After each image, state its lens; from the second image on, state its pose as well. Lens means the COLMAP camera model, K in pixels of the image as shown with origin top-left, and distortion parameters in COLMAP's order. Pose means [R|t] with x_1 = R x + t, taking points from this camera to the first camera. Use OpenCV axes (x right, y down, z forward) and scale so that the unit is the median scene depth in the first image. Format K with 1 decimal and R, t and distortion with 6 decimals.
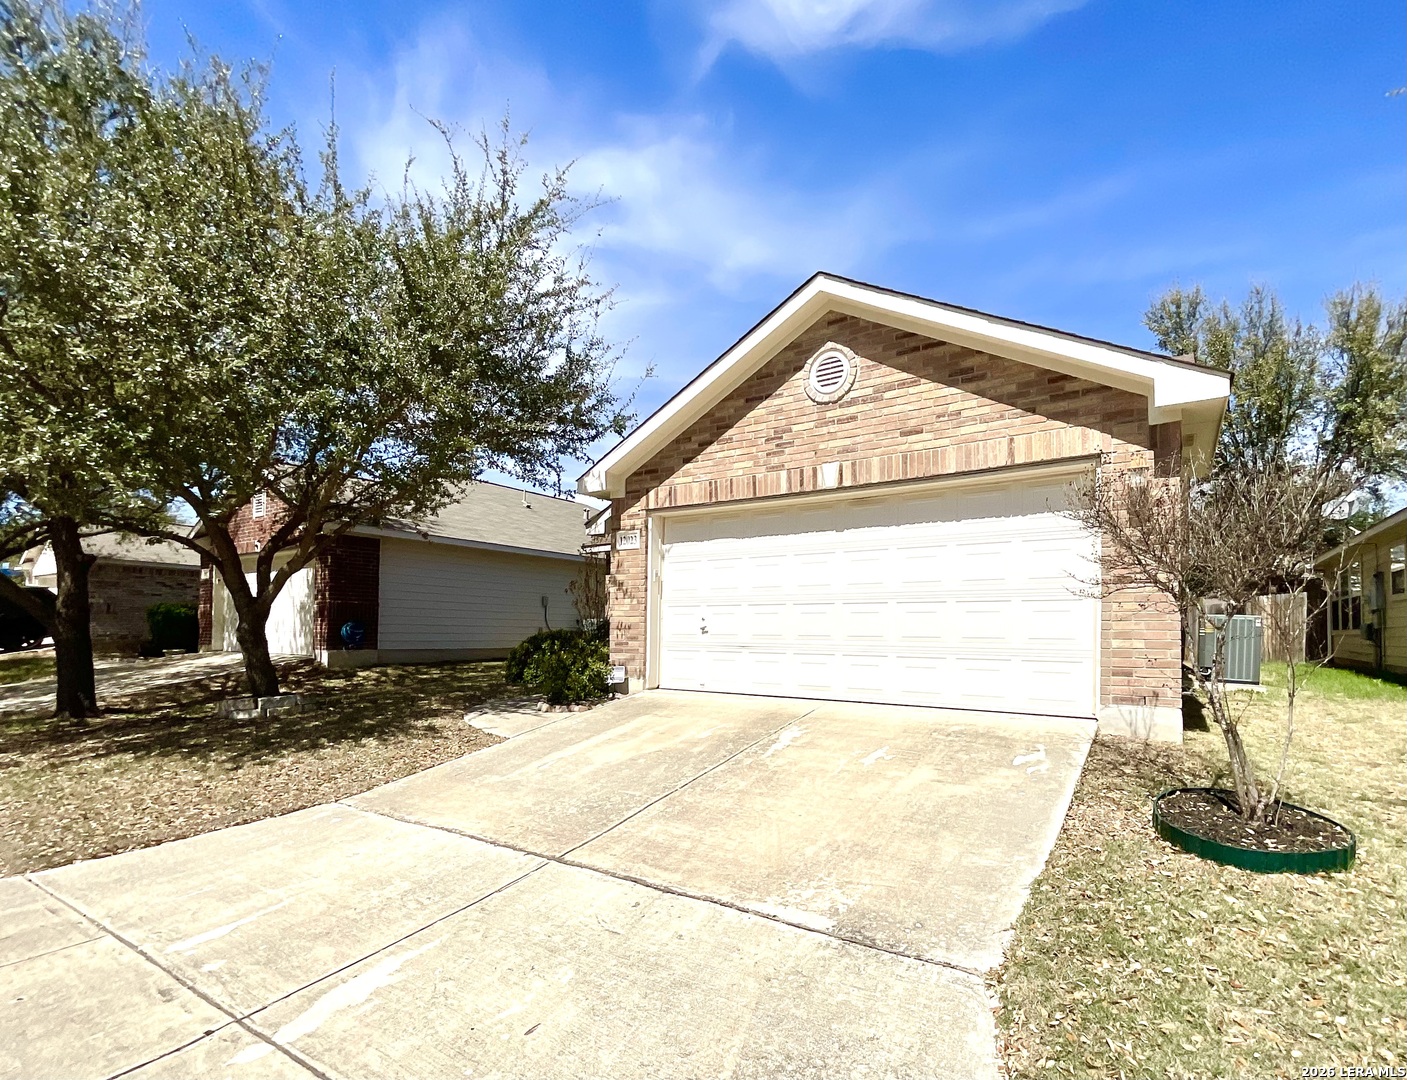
lens RADIAL K [[630.3, 0, 705.7], [0, 630.3, 615.4], [0, 0, 1]] dist [0.000026, 0.000012]
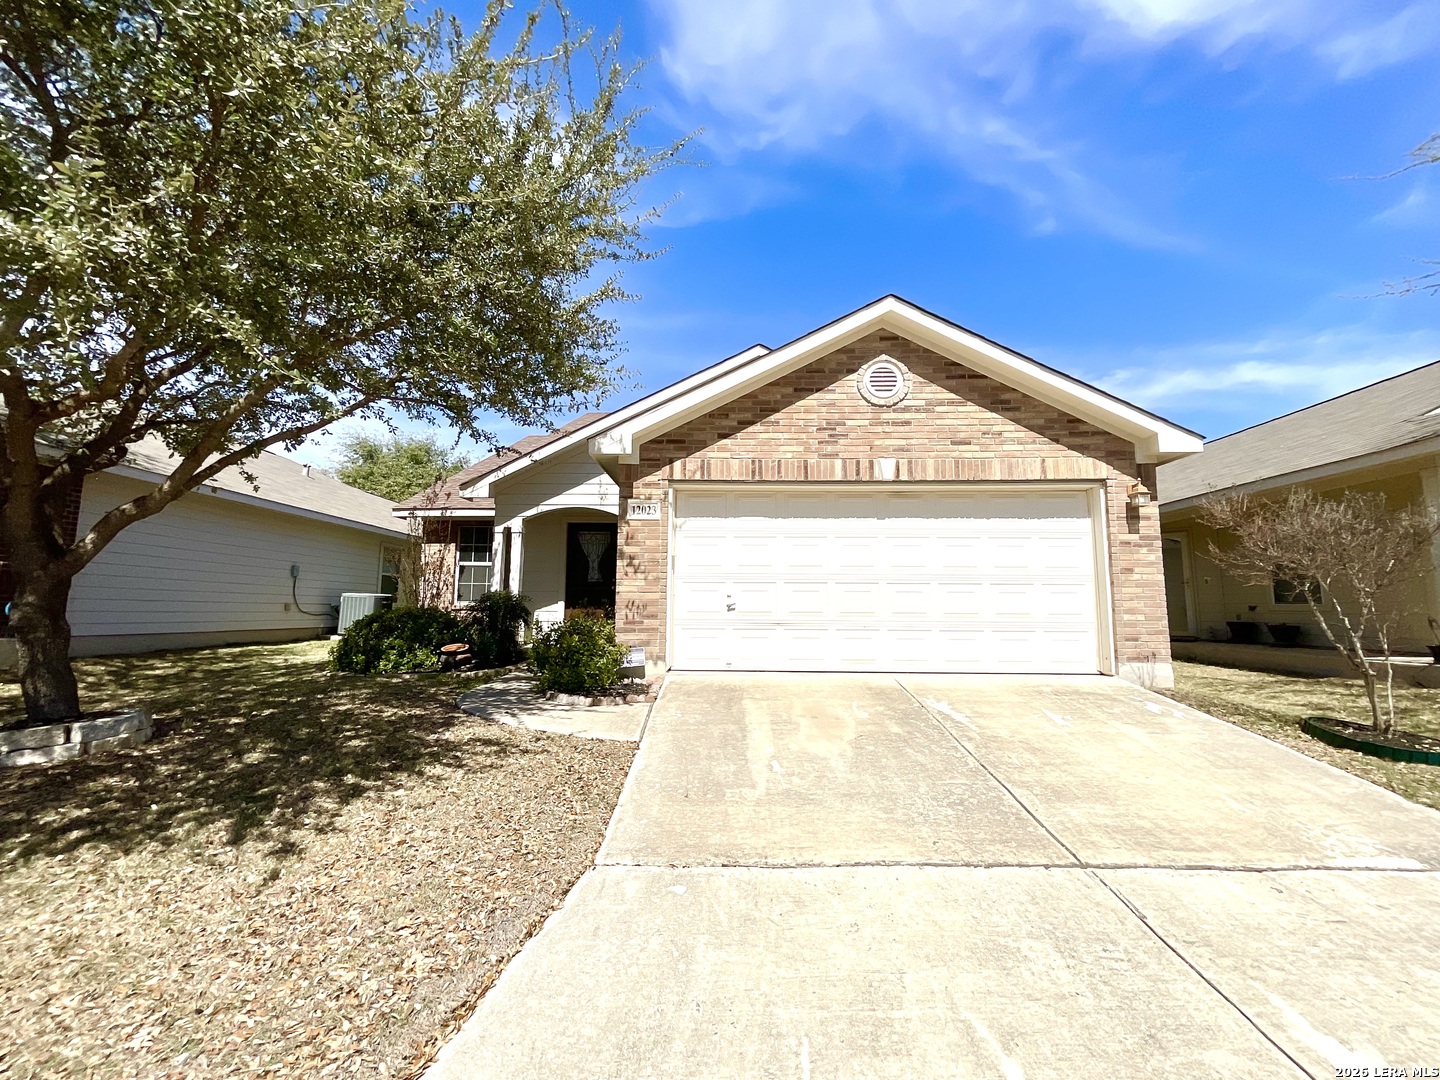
lens RADIAL K [[581.5, 0, 720.5], [0, 581.5, 543.0], [0, 0, 1]] dist [-0.001298, 0.000501]
pose [[0.862705, 0.055056, 0.502701, -0.570012], [-0.011508, 0.995936, -0.089326, 0.005359], [-0.505576, 0.071276, 0.859833, 0.264645]]
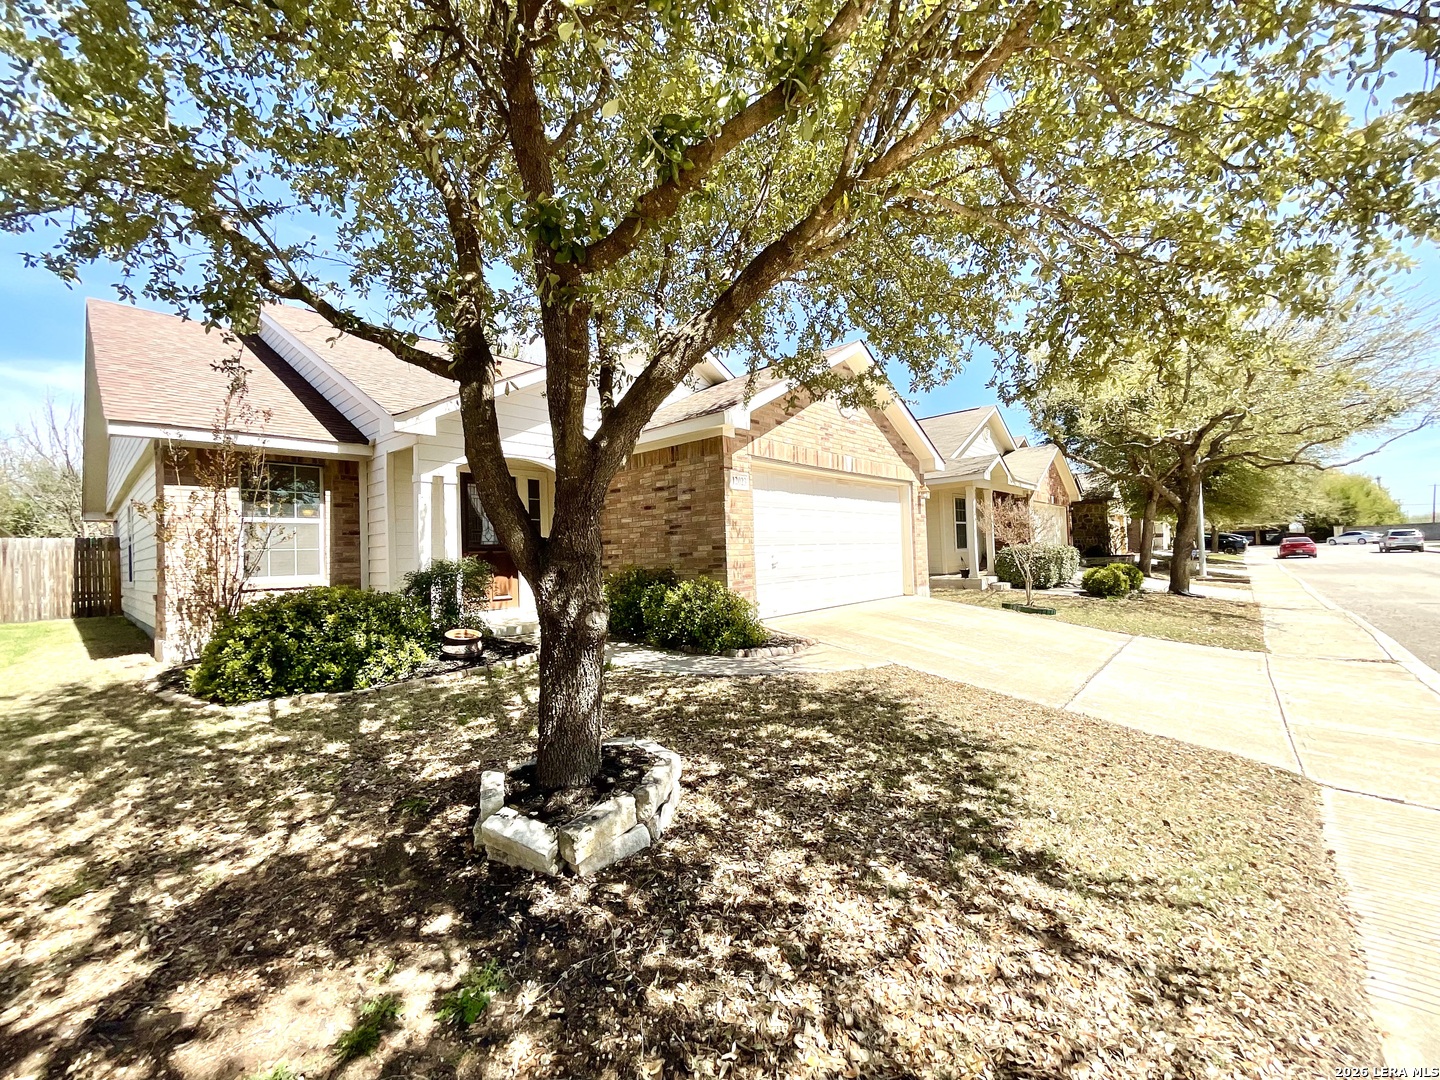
lens RADIAL K [[581.5, 0, 720.5], [0, 581.5, 543.0], [0, 0, 1]] dist [-0.001298, 0.000501]
pose [[0.170280, 0.004974, 0.985383, -1.309890], [0.012392, 0.999897, -0.007188, -0.014725], [-0.985318, 0.013434, 0.170201, 1.070703]]
